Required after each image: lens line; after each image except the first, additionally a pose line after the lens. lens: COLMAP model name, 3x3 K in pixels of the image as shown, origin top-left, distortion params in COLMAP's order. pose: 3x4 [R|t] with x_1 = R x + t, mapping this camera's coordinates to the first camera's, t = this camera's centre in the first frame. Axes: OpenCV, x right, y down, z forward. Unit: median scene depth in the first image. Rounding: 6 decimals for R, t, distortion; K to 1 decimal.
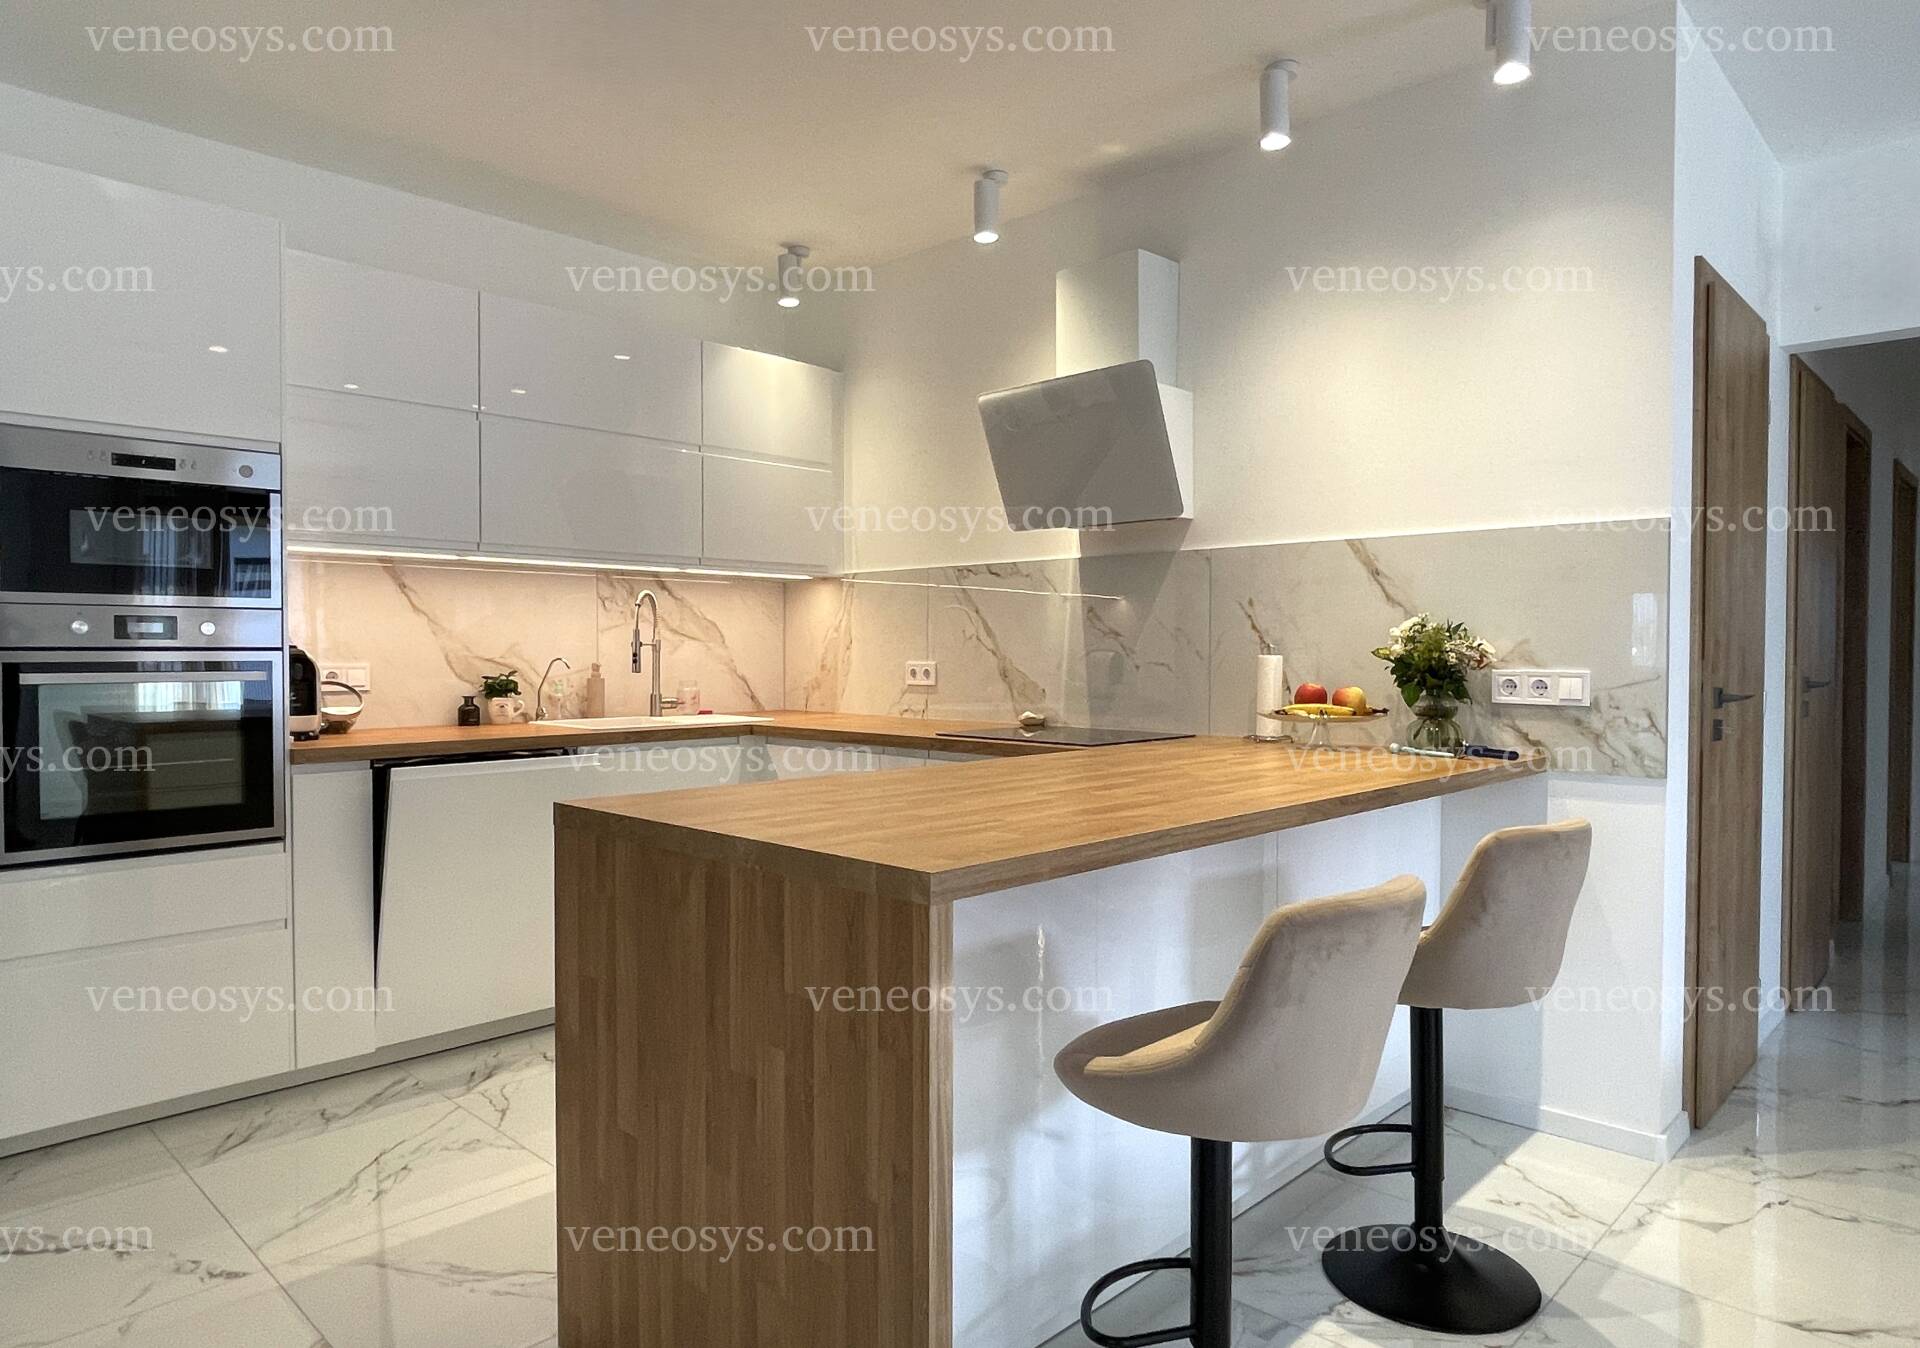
lens RADIAL K [[1159.3, 0, 960.0], [0, 1159.3, 674.0], [0, 0, 1]] dist [-0.004147, -0.001080]
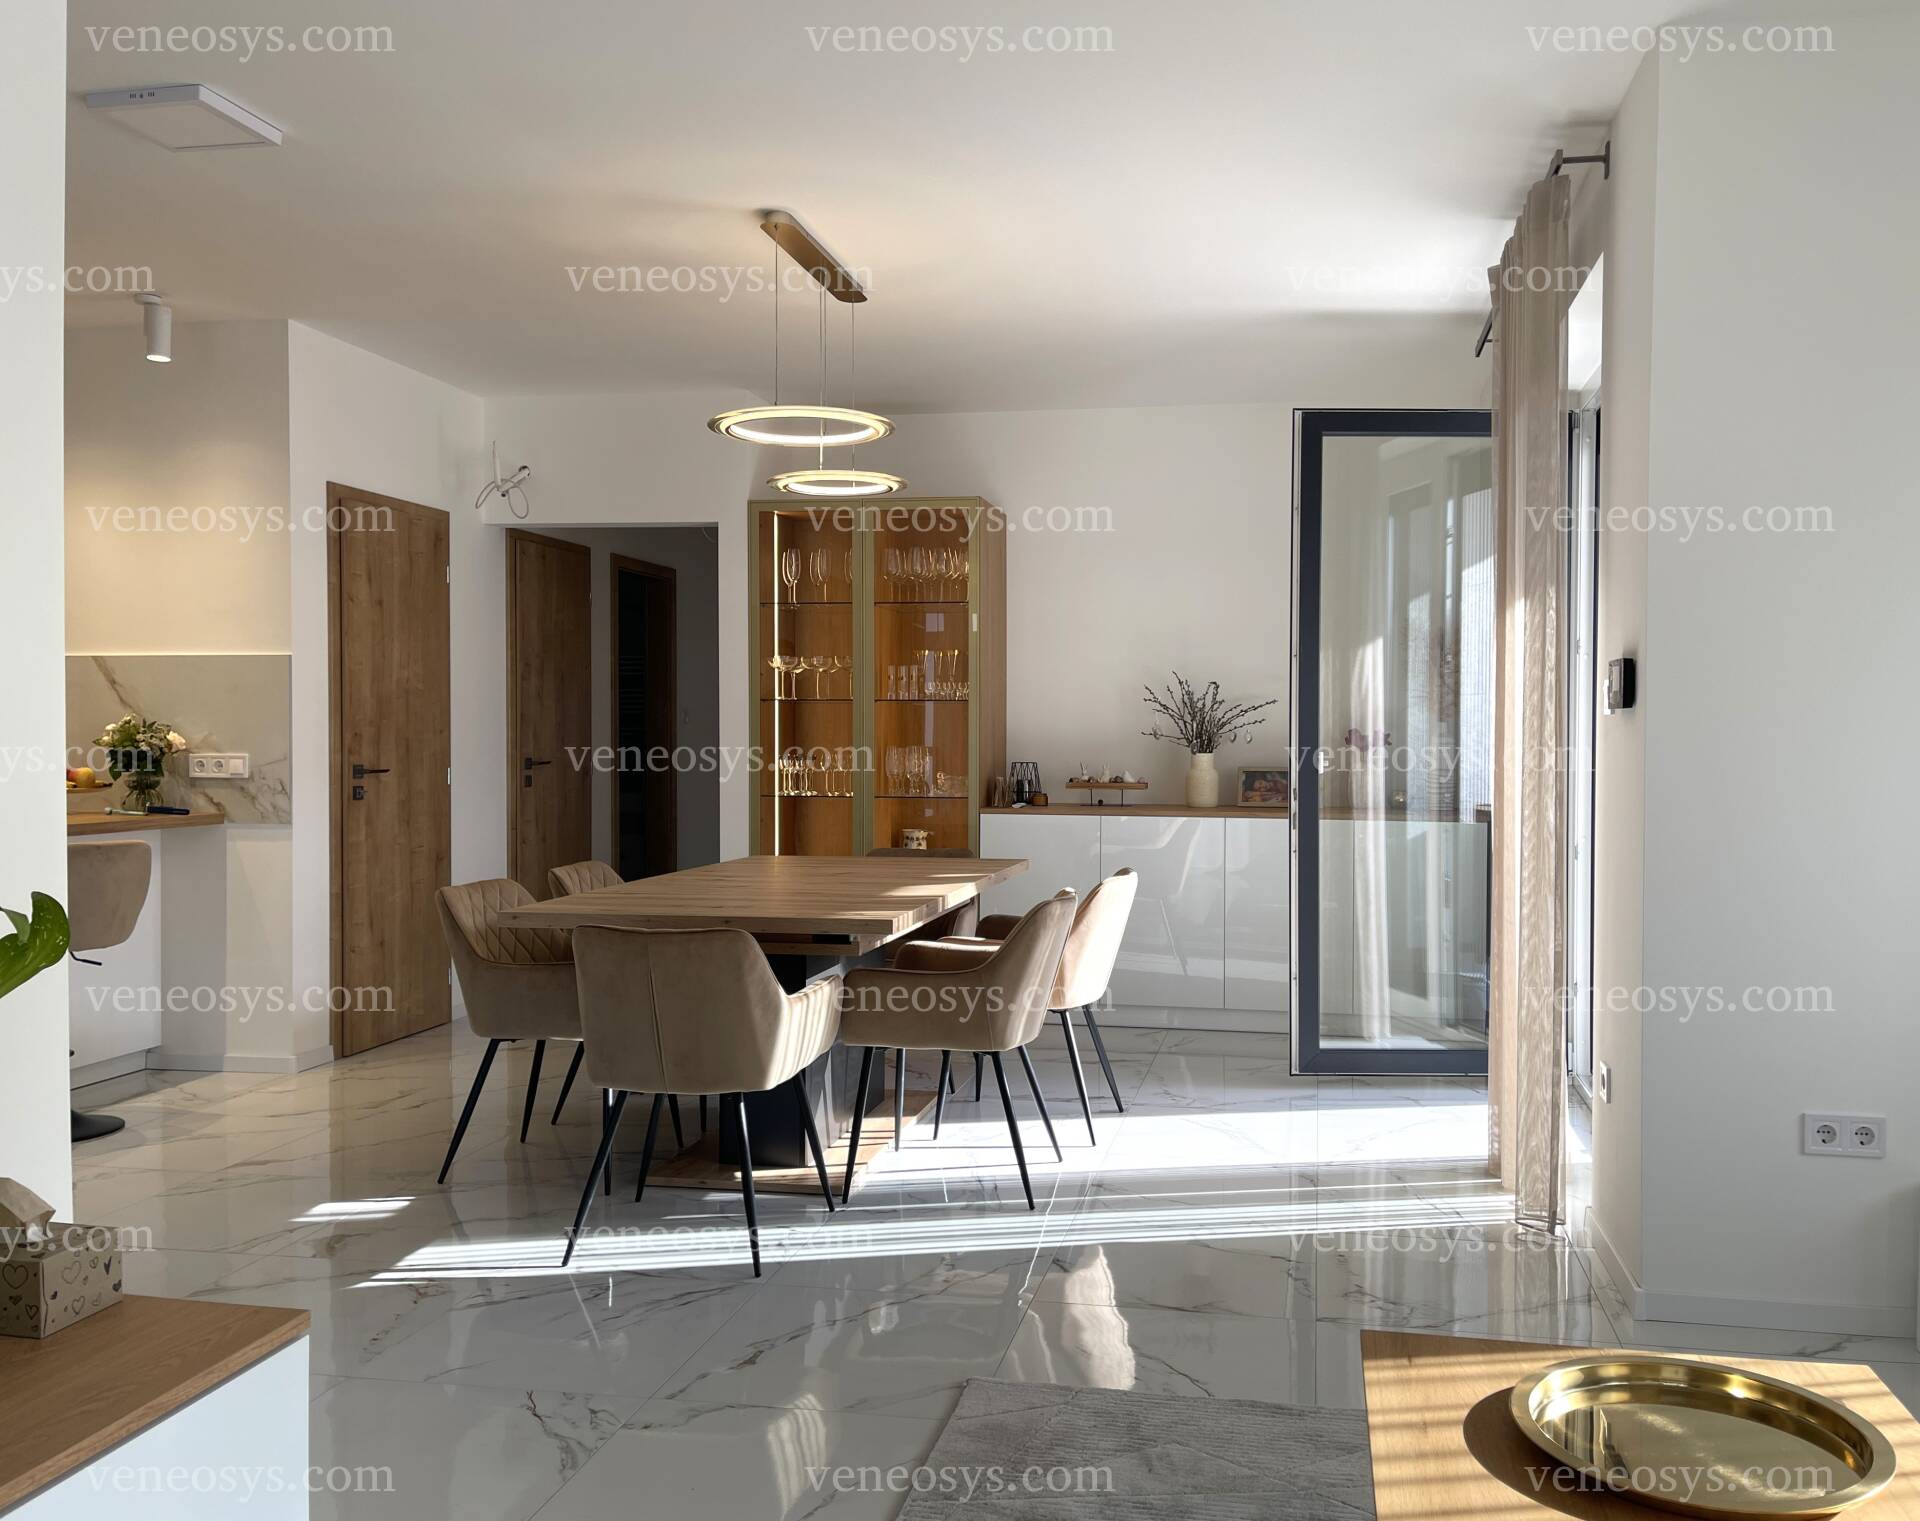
lens RADIAL K [[1563.9, 0, 960.0], [0, 1563.9, 760.5], [0, 0, 1]] dist [0.062766, 0.001644]
pose [[0.846405, -0.004946, 0.532517, 0.168525], [0.008185, 0.999960, -0.003722, 0.014791], [-0.532477, 0.007509, 0.846411, -0.884434]]
